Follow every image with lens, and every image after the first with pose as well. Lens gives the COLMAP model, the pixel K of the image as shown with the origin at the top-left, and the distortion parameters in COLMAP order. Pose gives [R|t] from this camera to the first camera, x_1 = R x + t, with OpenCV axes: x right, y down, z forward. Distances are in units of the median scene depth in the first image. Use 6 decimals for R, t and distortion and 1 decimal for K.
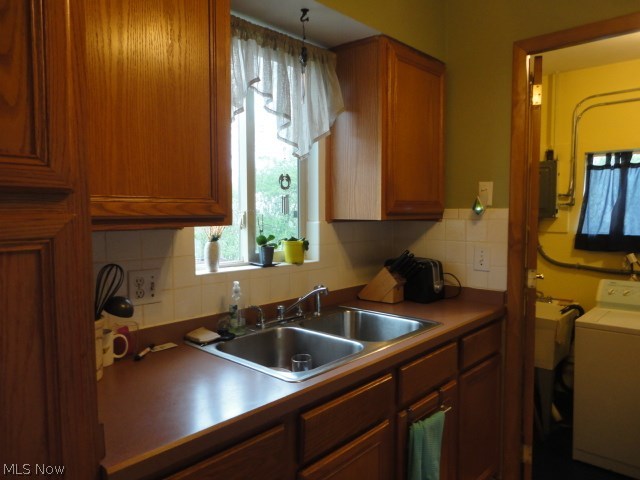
lens RADIAL K [[469.7, 0, 317.2], [0, 469.7, 241.4], [0, 0, 1]] dist [0.007115, 0.002013]
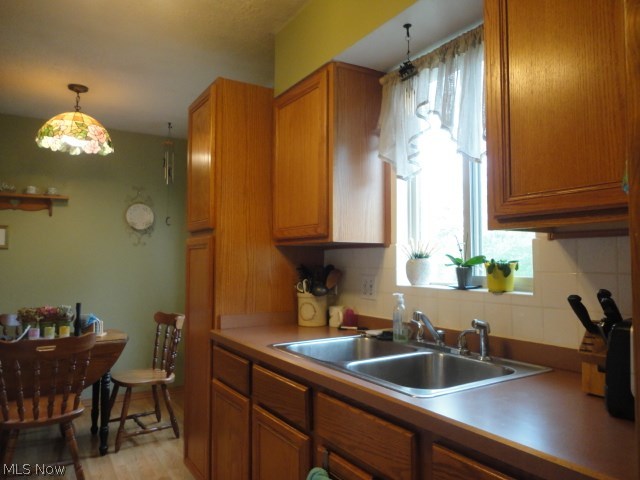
lens RADIAL K [[469.7, 0, 317.2], [0, 469.7, 241.4], [0, 0, 1]] dist [0.007115, 0.002013]
pose [[-0.262386, -0.033599, -0.964378, 0.873657], [-0.061591, 0.997939, -0.018011, -0.006218], [0.962995, 0.054671, -0.263914, 0.993724]]
